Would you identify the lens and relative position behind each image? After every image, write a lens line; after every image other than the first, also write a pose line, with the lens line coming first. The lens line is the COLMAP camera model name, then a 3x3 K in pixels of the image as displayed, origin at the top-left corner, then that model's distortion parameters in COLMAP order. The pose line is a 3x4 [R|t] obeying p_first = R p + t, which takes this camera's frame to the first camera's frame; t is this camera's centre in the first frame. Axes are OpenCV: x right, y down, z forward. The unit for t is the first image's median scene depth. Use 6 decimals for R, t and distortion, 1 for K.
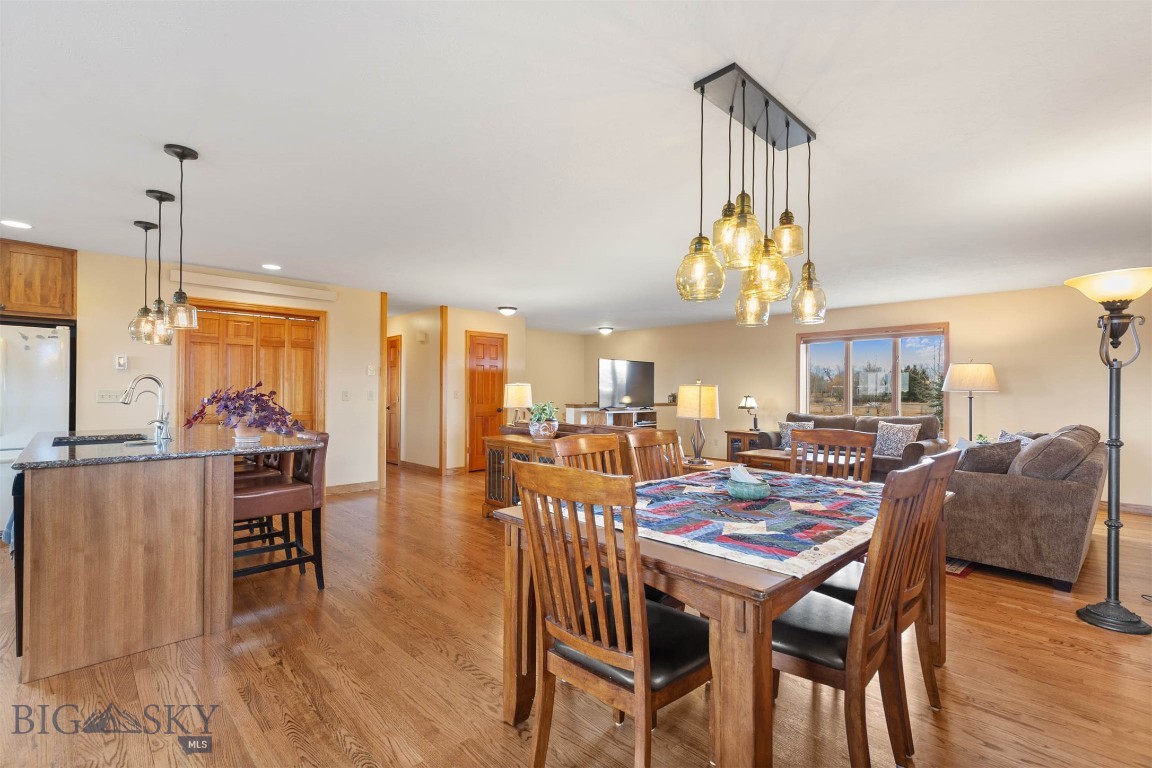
lens RADIAL K [[521.4, 0, 572.1], [0, 521.4, 389.1], [0, 0, 1]] dist [0.005127, 0.000040]
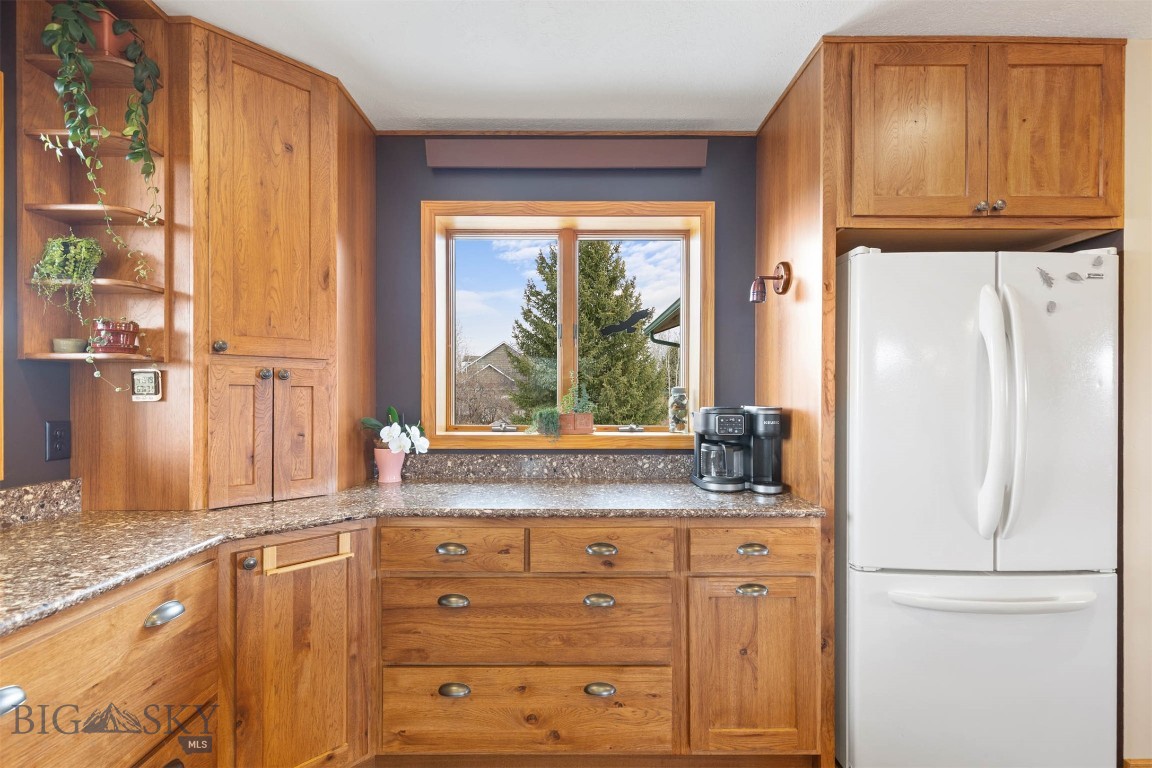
lens RADIAL K [[521.4, 0, 573.5], [0, 521.4, 398.1], [0, 0, 1]] dist [0.005127, 0.000040]
pose [[0.725807, -0.001330, -0.687898, -0.709222], [0.005924, 0.999973, 0.004317, -0.011555], [0.687873, -0.007208, 0.725795, 0.335410]]
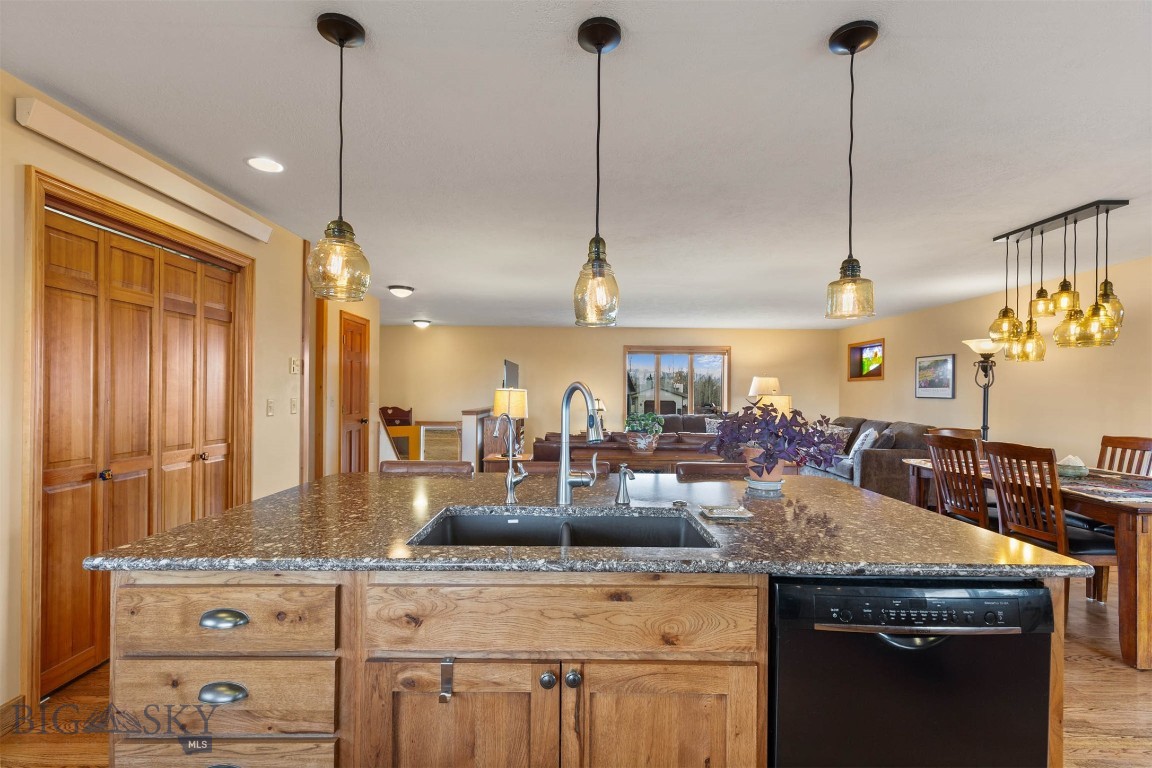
lens RADIAL K [[521.4, 0, 574.5], [0, 521.4, 389.7], [0, 0, 1]] dist [0.005127, 0.000040]
pose [[0.683607, 0.003994, 0.729839, -0.612616], [-0.008574, 0.999960, 0.002559, -0.011207], [-0.729800, -0.008007, 0.683614, 0.342673]]
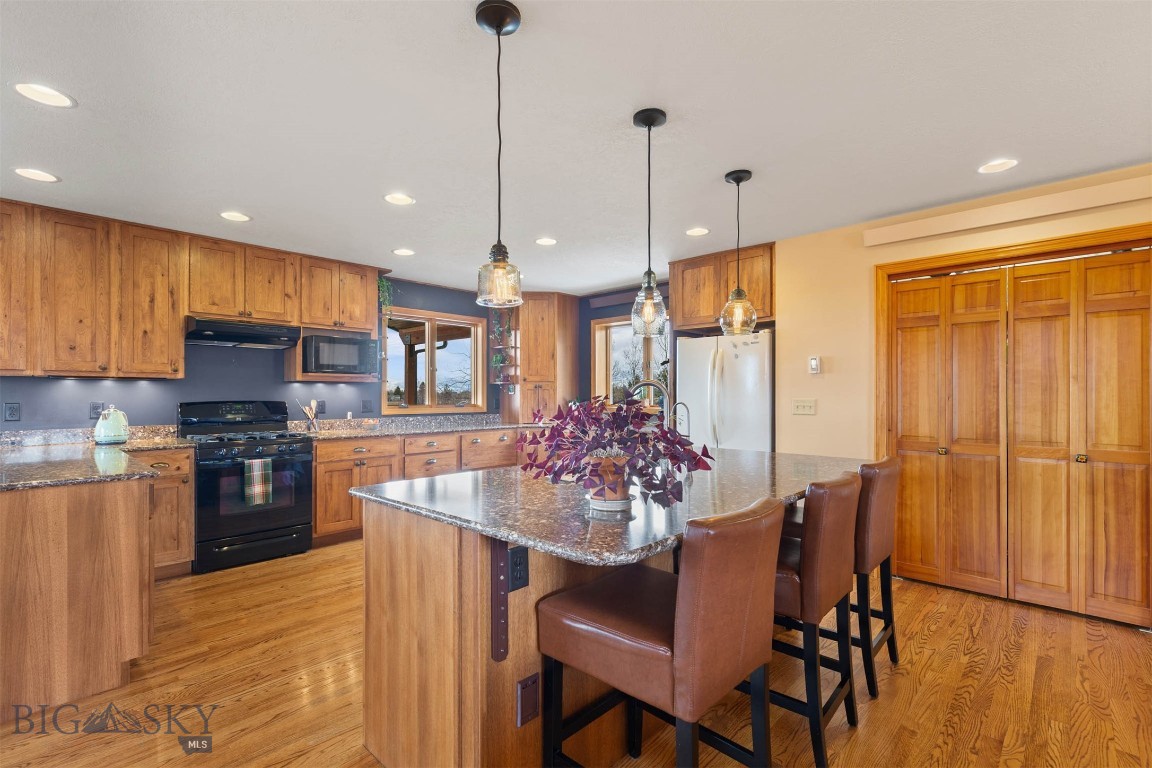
lens RADIAL K [[521.4, 0, 571.6], [0, 521.4, 395.7], [0, 0, 1]] dist [0.005127, 0.000040]
pose [[0.043503, -0.004784, -0.999042, -0.056514], [0.006747, 0.999967, -0.004495, -0.002044], [0.999031, -0.006545, 0.043534, 0.447832]]
